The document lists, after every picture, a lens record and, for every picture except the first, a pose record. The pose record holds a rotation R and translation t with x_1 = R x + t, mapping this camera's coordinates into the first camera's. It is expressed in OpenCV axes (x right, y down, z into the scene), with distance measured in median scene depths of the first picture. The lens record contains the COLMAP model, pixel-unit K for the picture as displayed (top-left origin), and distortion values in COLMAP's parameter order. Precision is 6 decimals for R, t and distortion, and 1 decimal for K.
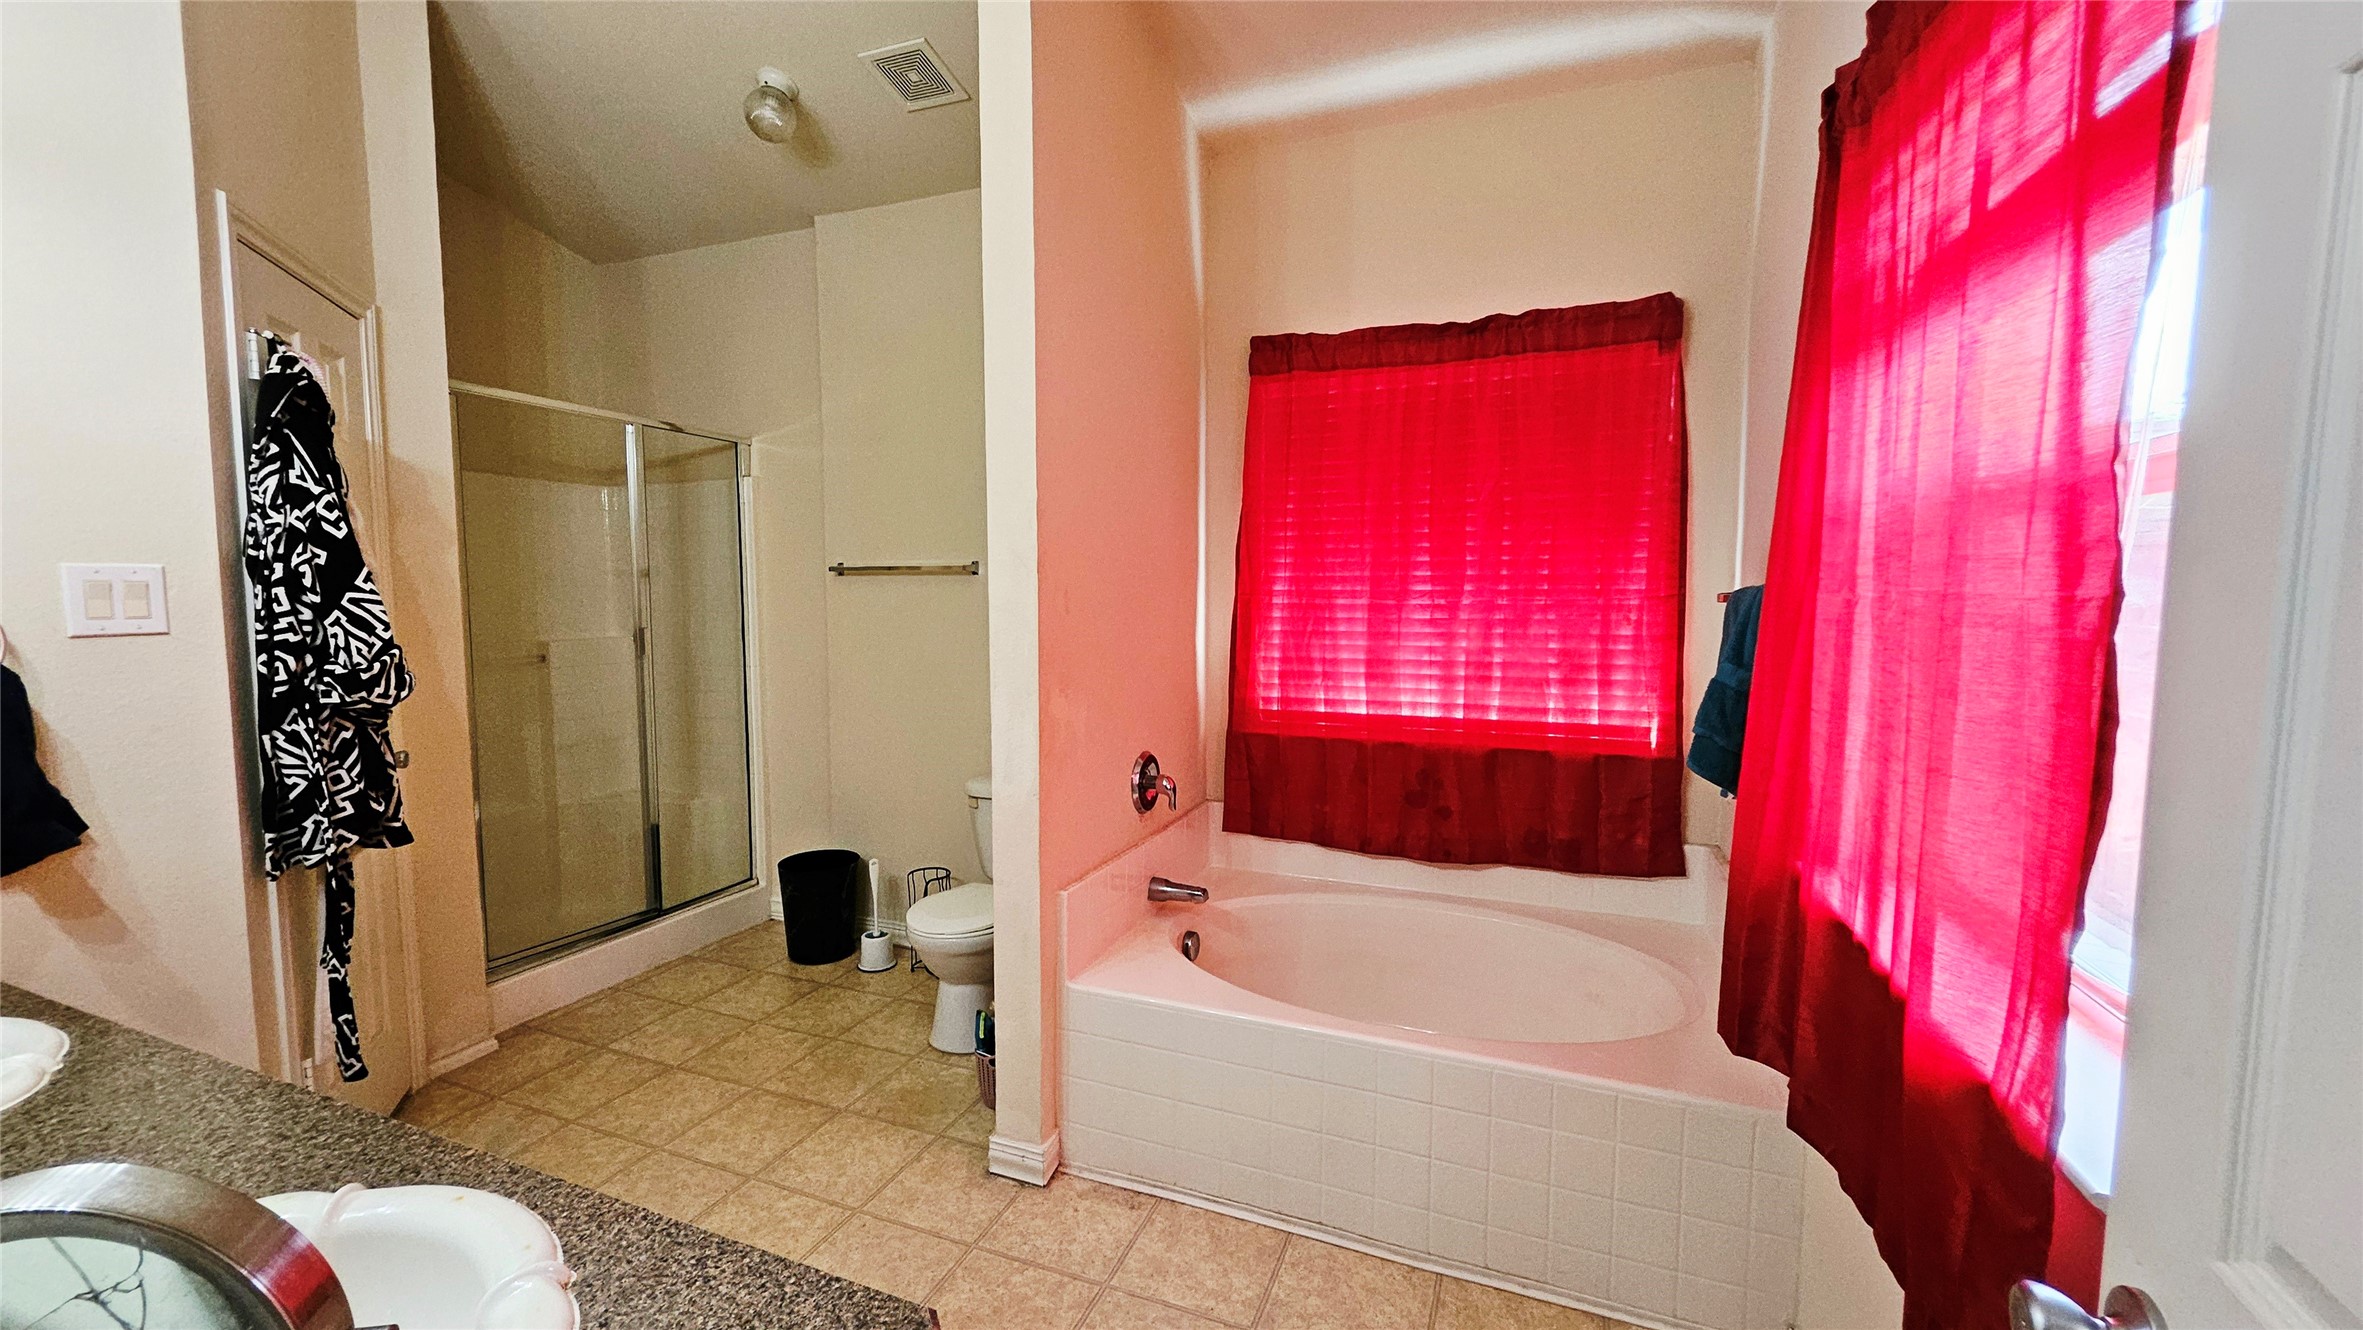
lens RADIAL K [[919.6, 0, 1161.9], [0, 919.6, 664.3], [0, 0, 1]] dist [-0.000585, -0.000238]
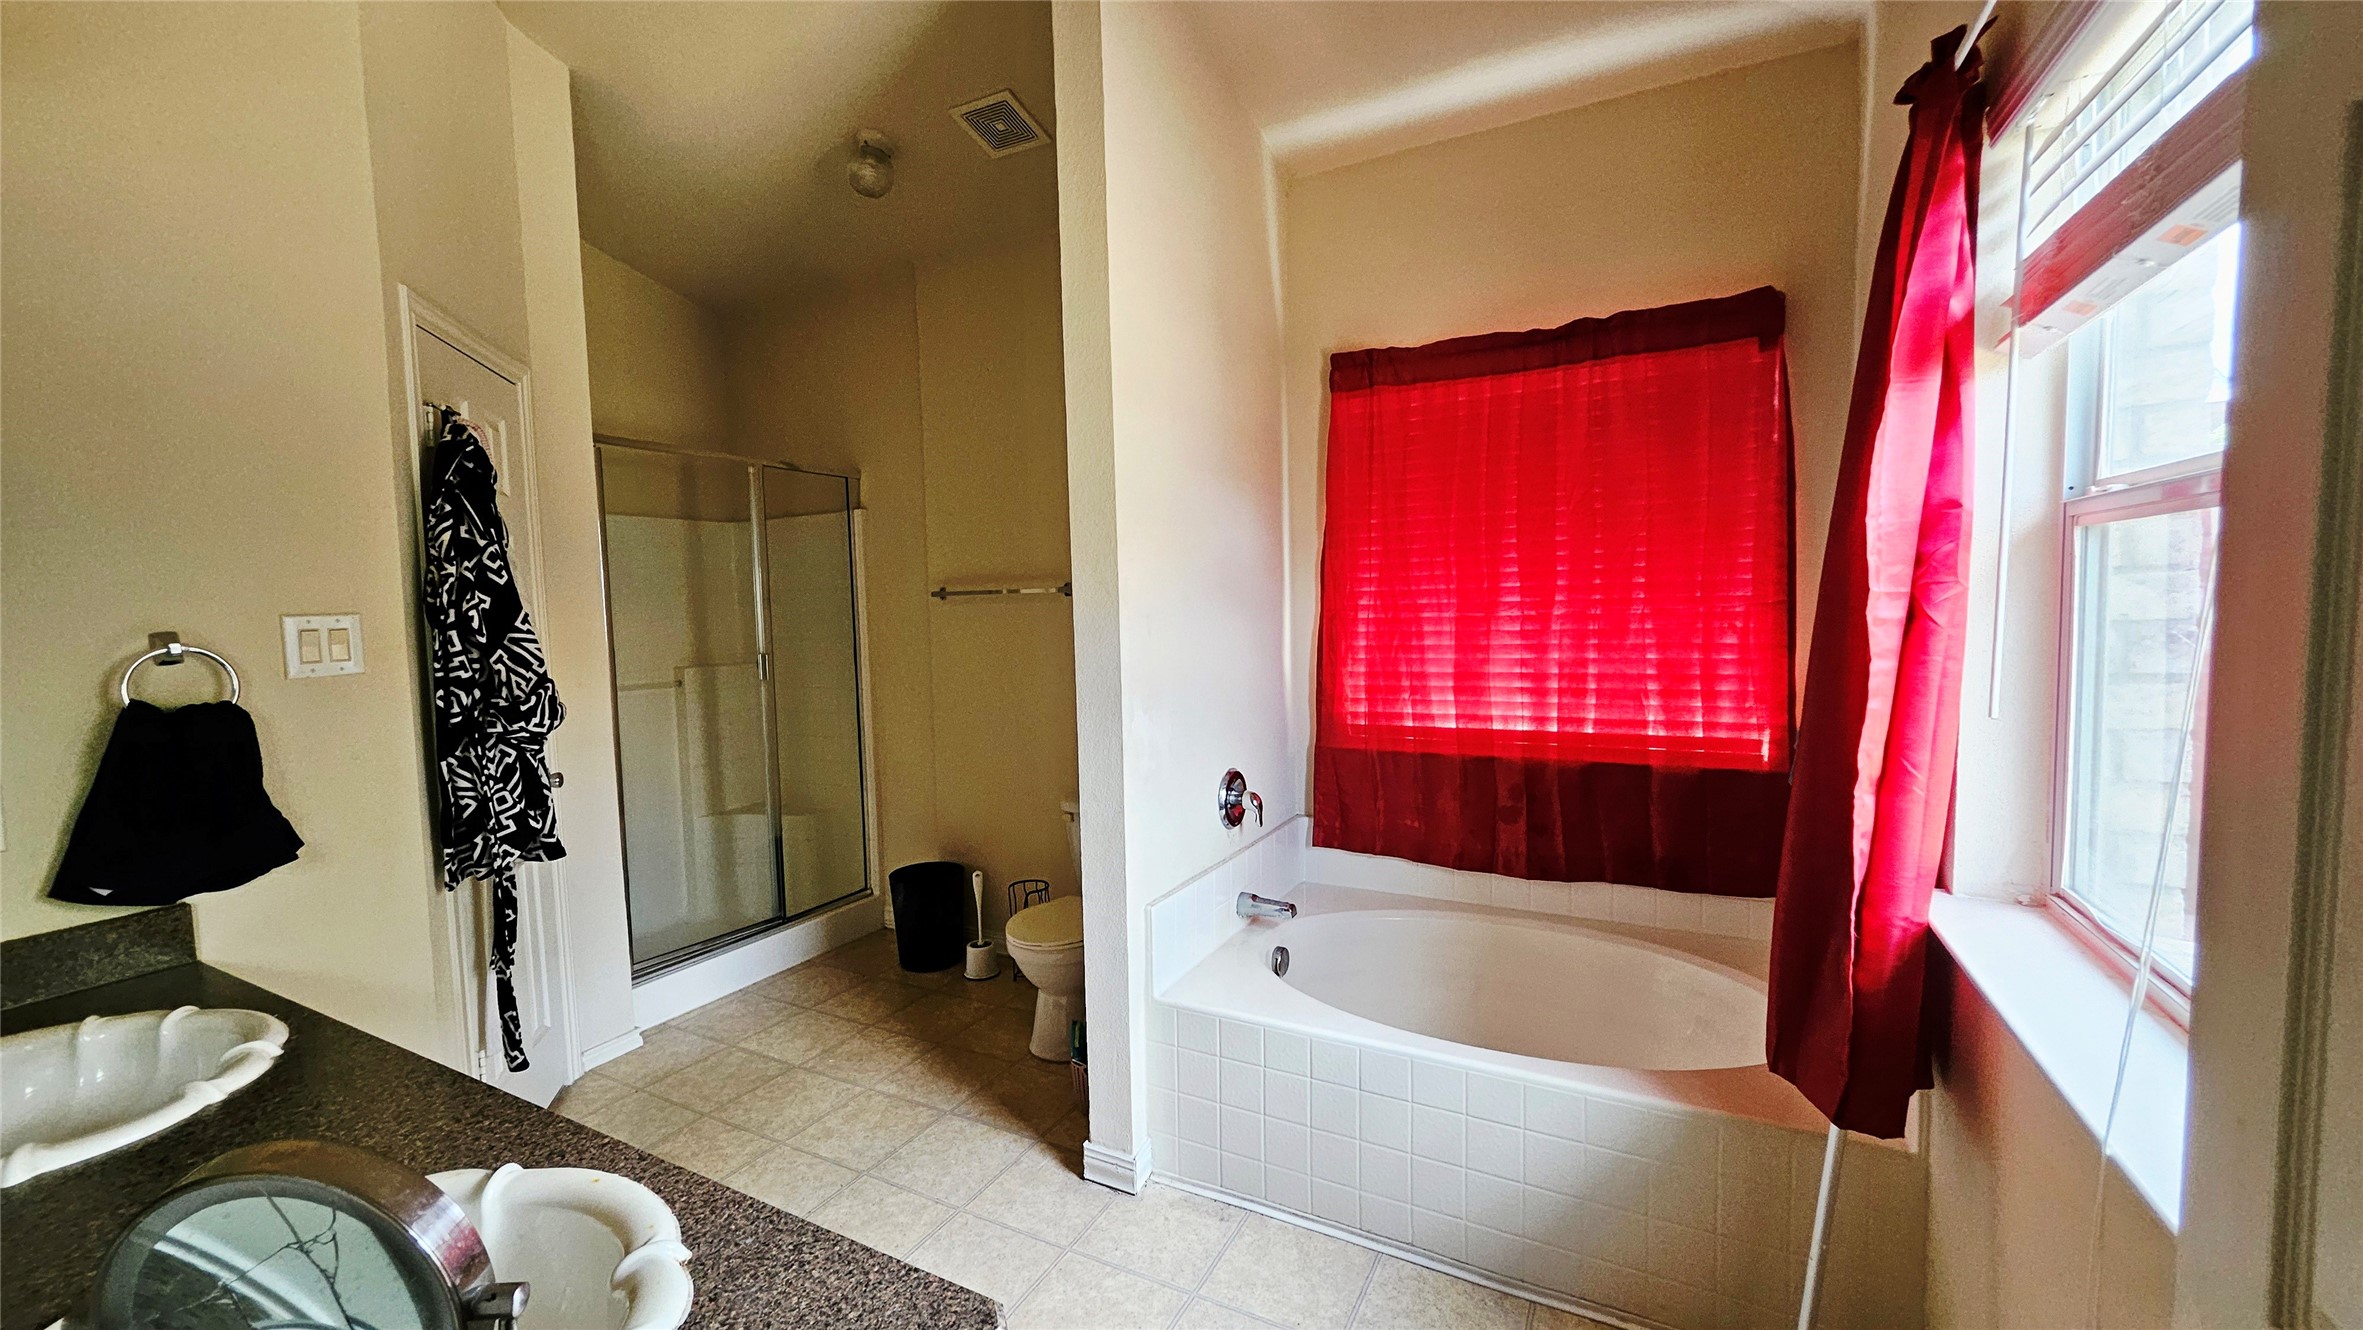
lens RADIAL K [[914.4, 0, 1161.4], [0, 914.4, 666.5], [0, 0, 1]] dist [0.000758, -0.000050]
pose [[0.993723, -0.018746, -0.110288, 0.020609], [0.017651, 0.999785, -0.010896, -0.008651], [0.110468, 0.008881, 0.993840, -0.015381]]
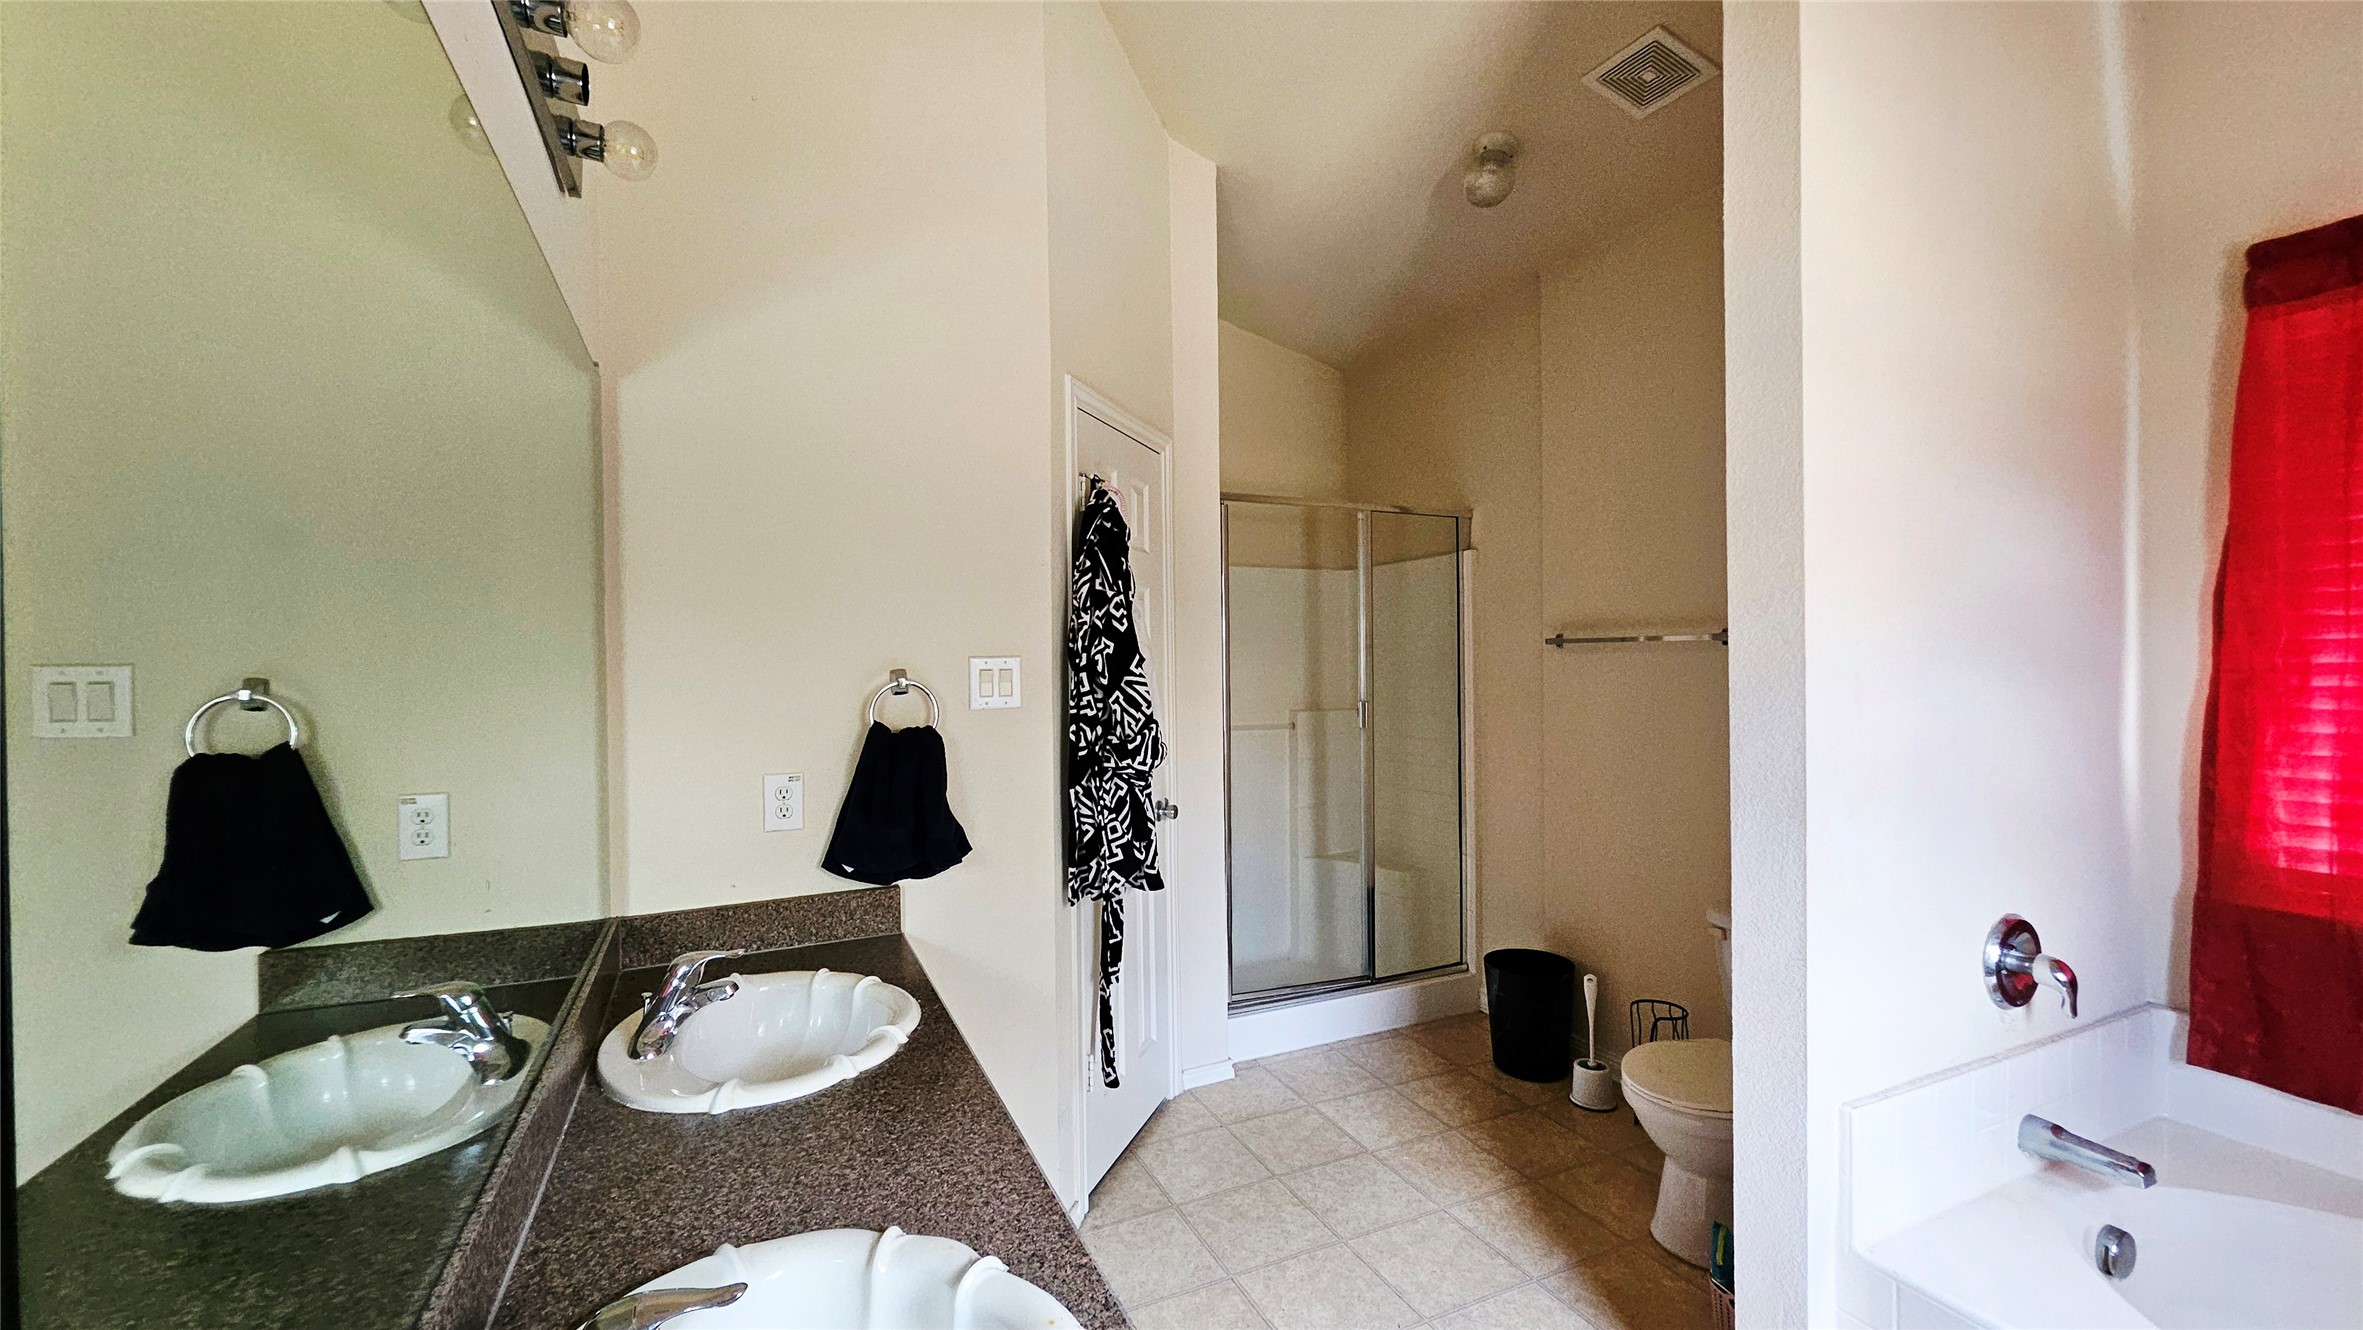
lens RADIAL K [[939.3, 0, 1161.8], [0, 939.3, 667.0], [0, 0, 1]] dist [0.000848, 0.000215]
pose [[0.728008, -0.005094, -0.685550, 0.000696], [-0.043530, 0.997611, -0.053639, -0.019486], [0.684186, 0.068891, 0.726047, 0.099264]]
